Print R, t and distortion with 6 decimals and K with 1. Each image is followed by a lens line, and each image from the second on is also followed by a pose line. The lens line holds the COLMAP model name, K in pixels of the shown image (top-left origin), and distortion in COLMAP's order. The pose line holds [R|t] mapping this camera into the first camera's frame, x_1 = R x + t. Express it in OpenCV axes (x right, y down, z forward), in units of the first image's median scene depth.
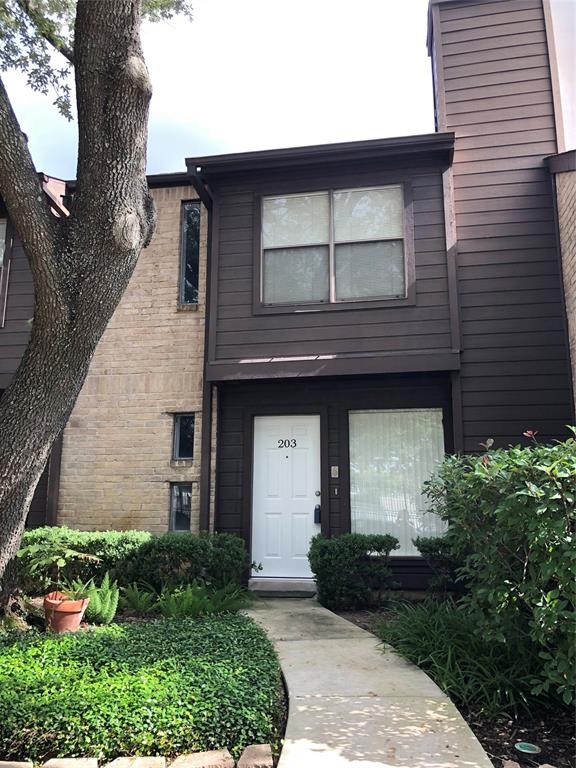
lens RADIAL K [[632.0, 0, 293.4], [0, 632.0, 382.8], [0, 0, 1]] dist [0.024940, -0.033141]
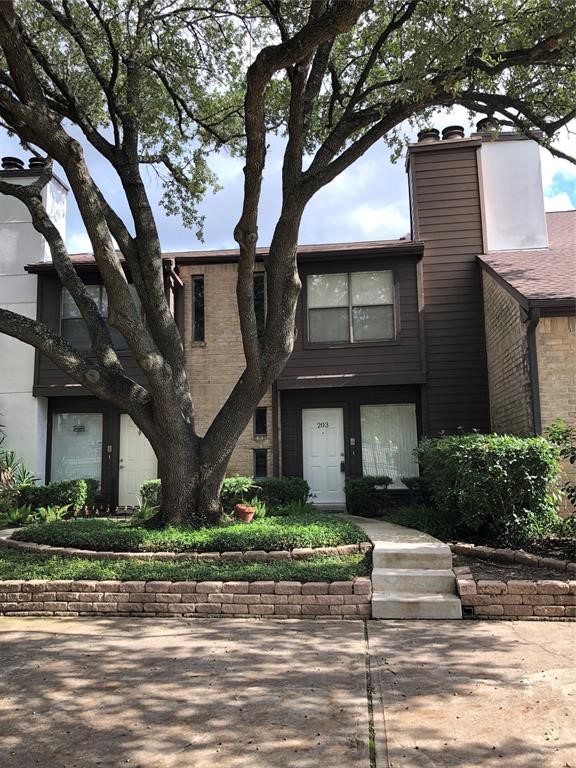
lens RADIAL K [[632.0, 0, 283.5], [0, 632.0, 383.7], [0, 0, 1]] dist [0.024940, -0.033141]
pose [[0.998441, -0.012282, 0.054451, -0.211939], [0.008545, 0.997627, 0.068325, -0.133304], [-0.055161, -0.067753, 0.996176, -0.676308]]
